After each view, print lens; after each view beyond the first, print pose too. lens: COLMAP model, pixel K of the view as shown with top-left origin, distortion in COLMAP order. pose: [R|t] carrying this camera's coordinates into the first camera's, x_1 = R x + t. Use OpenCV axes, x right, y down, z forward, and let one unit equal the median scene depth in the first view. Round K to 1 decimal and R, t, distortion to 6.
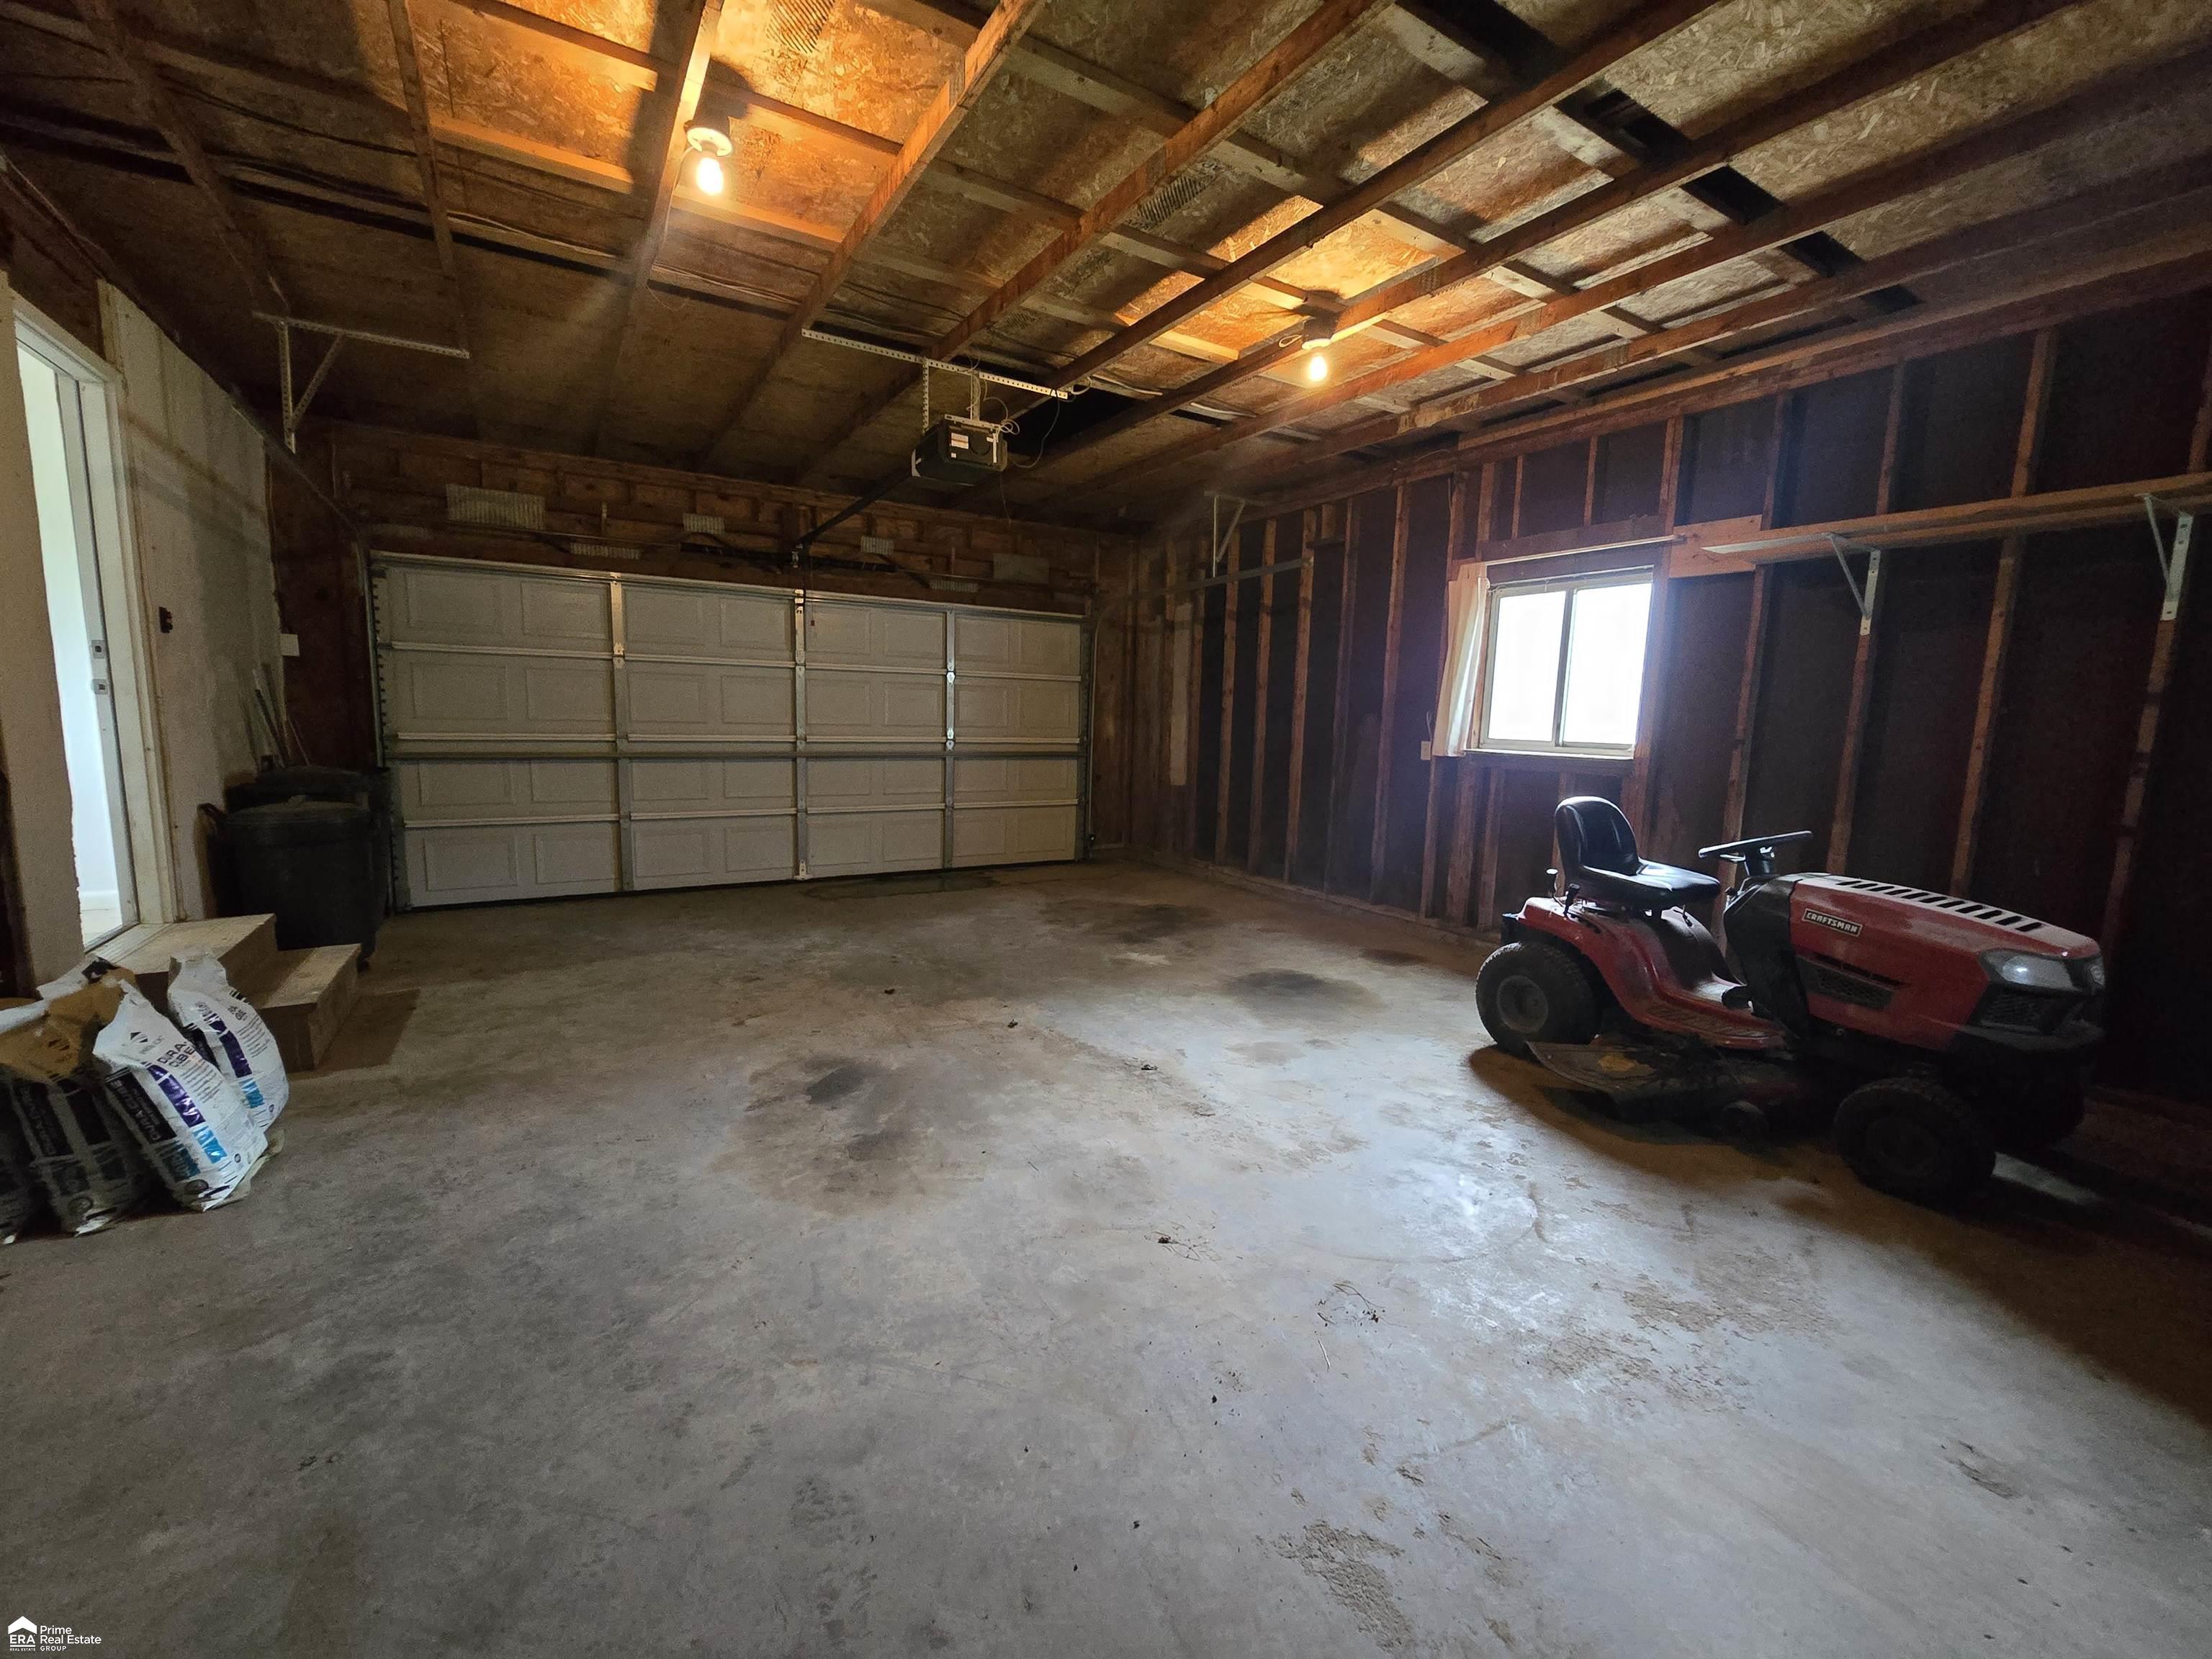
lens RADIAL K [[901.9, 0, 1097.7], [0, 901.9, 828.1], [0, 0, 1]] dist [-0.001902, 0.000074]
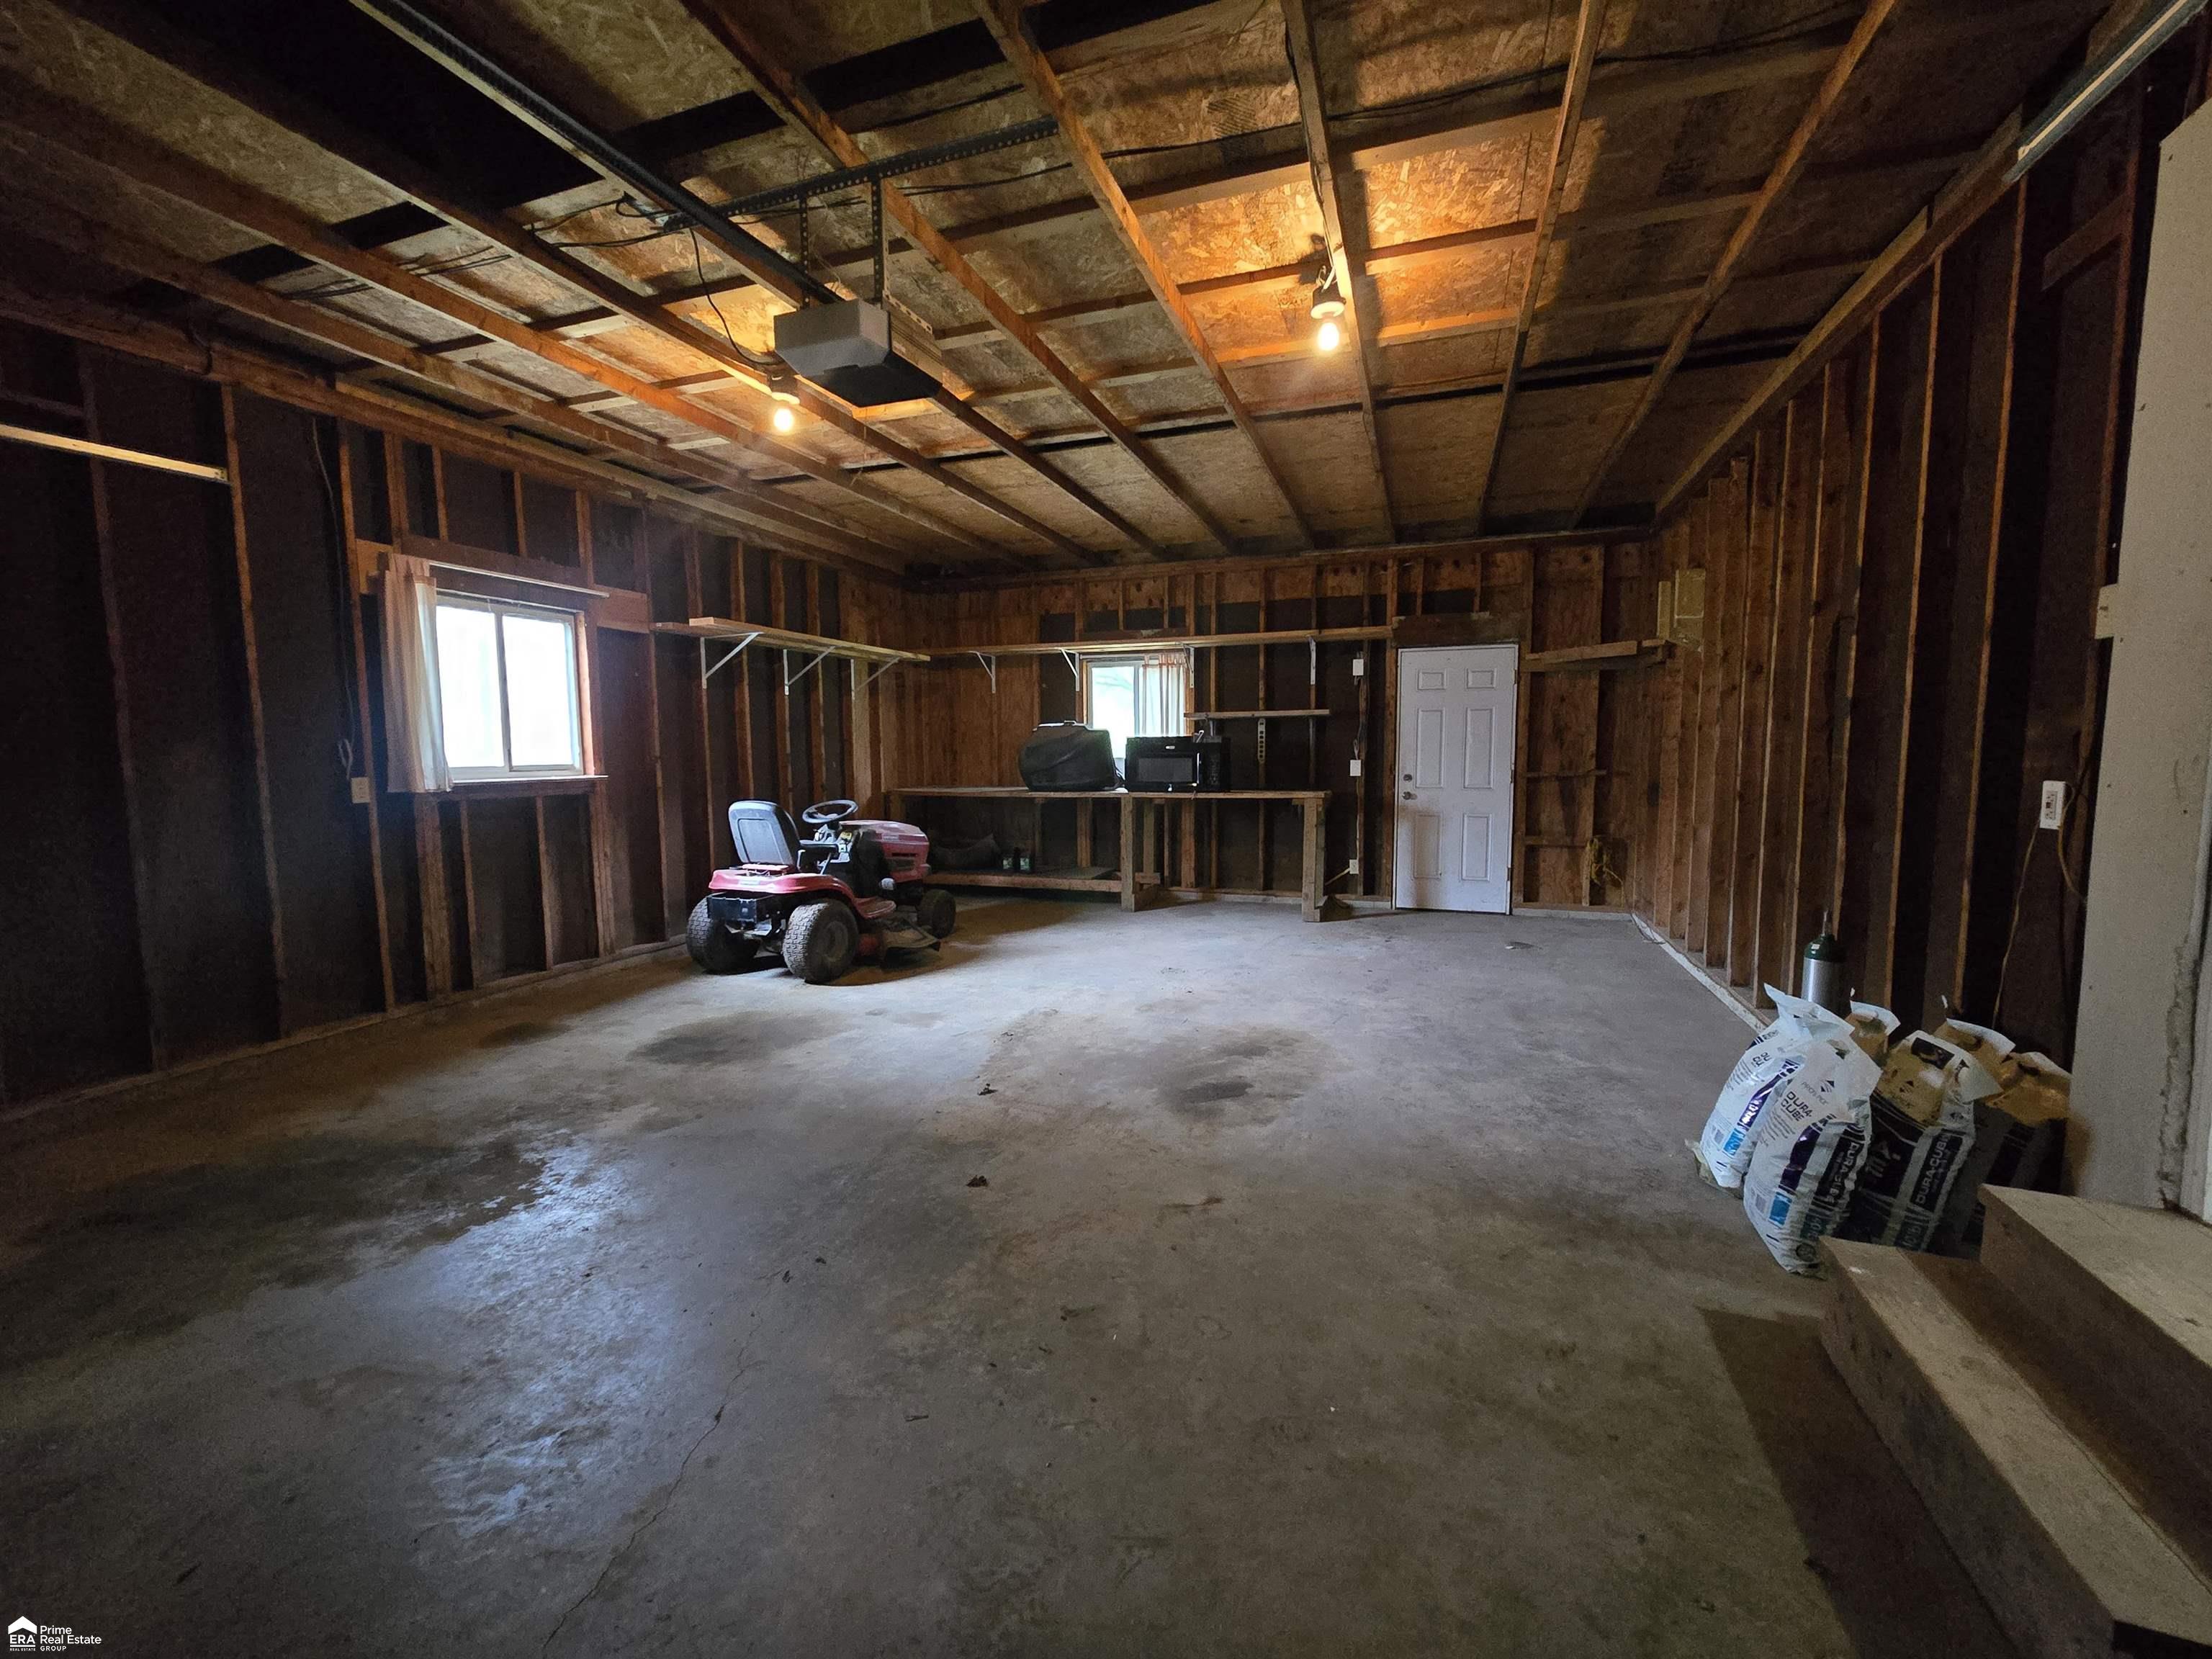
lens RADIAL K [[901.9, 0, 1103.5], [0, 901.9, 834.0], [0, 0, 1]] dist [-0.001902, 0.000074]
pose [[-0.620246, -0.093268, 0.778843, -0.915221], [0.091996, 0.977404, 0.190309, -0.210604], [-0.778994, 0.189689, -0.597650, 1.520256]]
